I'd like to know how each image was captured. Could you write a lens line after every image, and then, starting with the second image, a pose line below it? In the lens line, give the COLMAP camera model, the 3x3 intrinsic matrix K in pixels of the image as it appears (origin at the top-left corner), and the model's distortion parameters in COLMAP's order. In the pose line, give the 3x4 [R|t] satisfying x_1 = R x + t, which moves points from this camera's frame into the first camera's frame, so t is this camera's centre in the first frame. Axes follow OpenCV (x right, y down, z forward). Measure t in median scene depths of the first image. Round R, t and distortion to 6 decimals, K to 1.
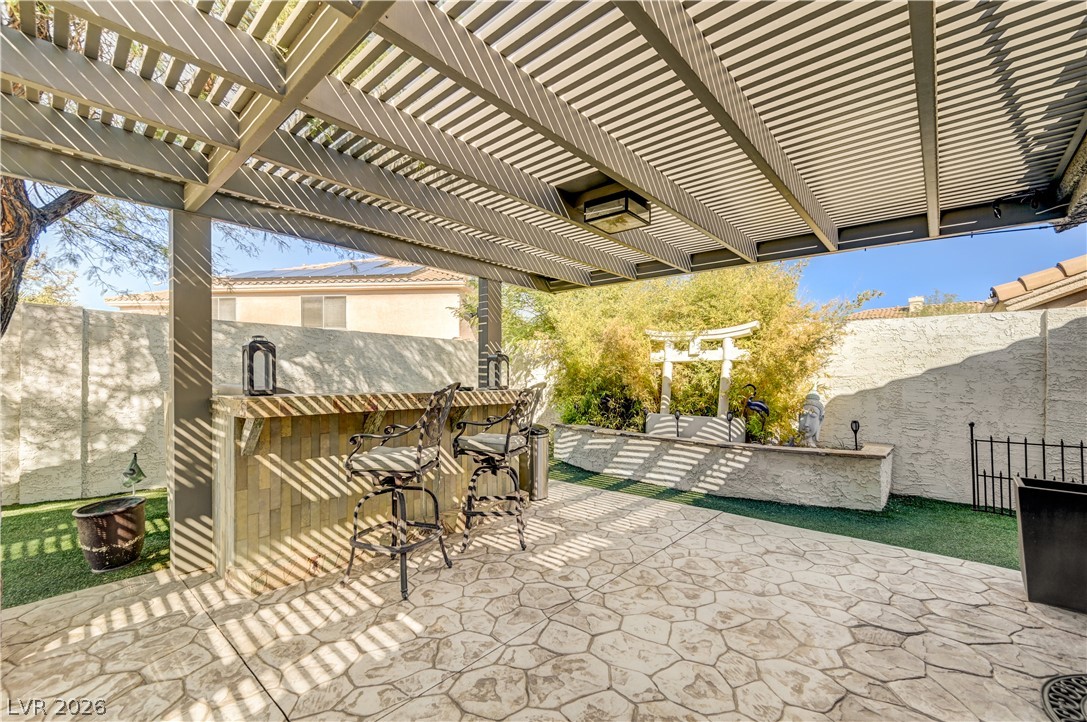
lens RADIAL K [[446.9, 0, 546.8], [0, 446.9, 372.4], [0, 0, 1]] dist [-0.001835, 0.000731]
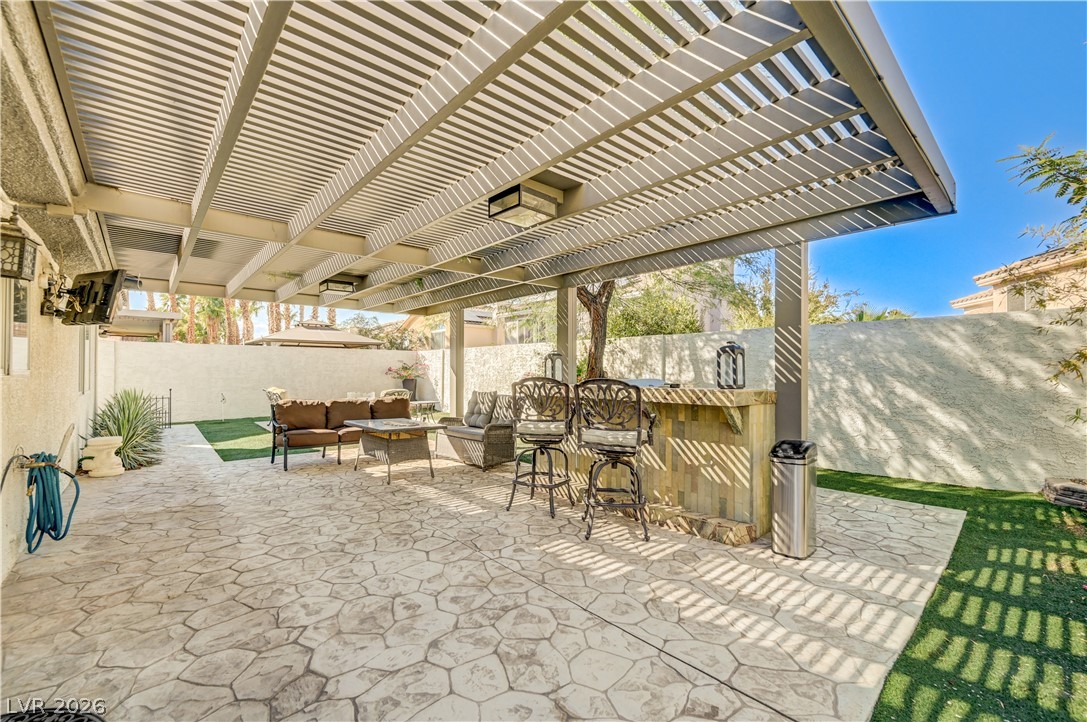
lens RADIAL K [[446.9, 0, 546.2], [0, 446.9, 366.8], [0, 0, 1]] dist [-0.001835, 0.000731]
pose [[-0.108958, -0.019762, -0.993850, 0.769874], [0.004140, 0.999785, -0.020334, 0.013115], [0.994038, -0.006330, -0.108852, 0.788963]]
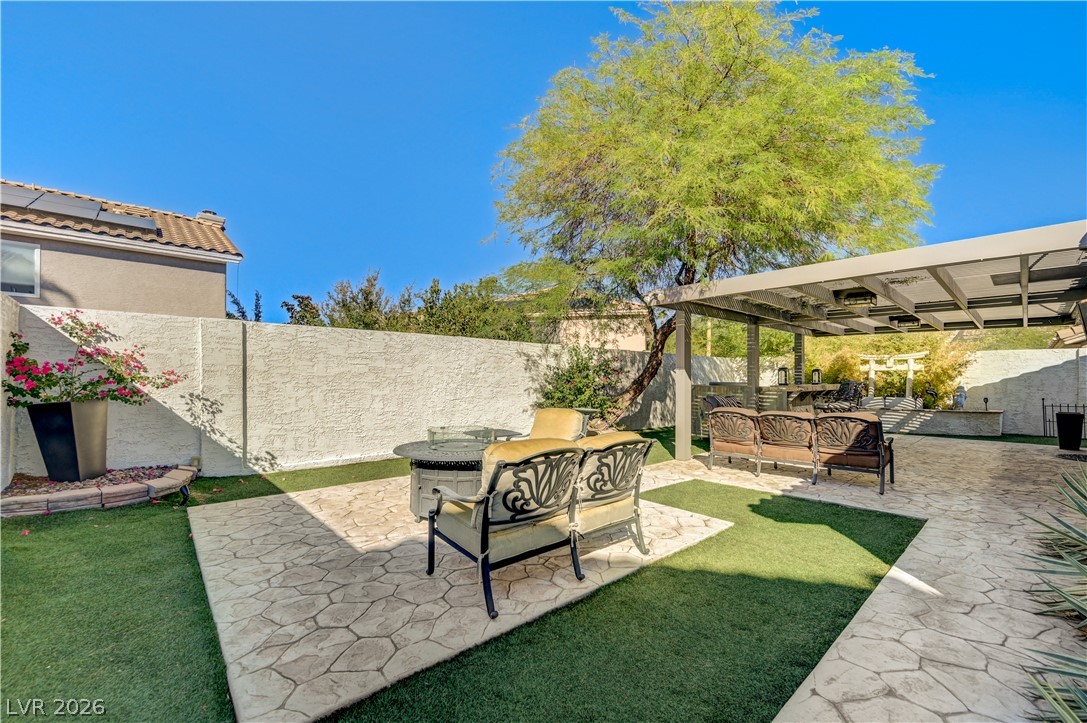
lens RADIAL K [[446.9, 0, 550.6], [0, 446.9, 377.3], [0, 0, 1]] dist [-0.001835, 0.000731]
pose [[0.995532, -0.004578, -0.094313, -1.088715], [0.005280, 0.999960, 0.007197, -0.018293], [0.094276, -0.007663, 0.995517, -1.227831]]
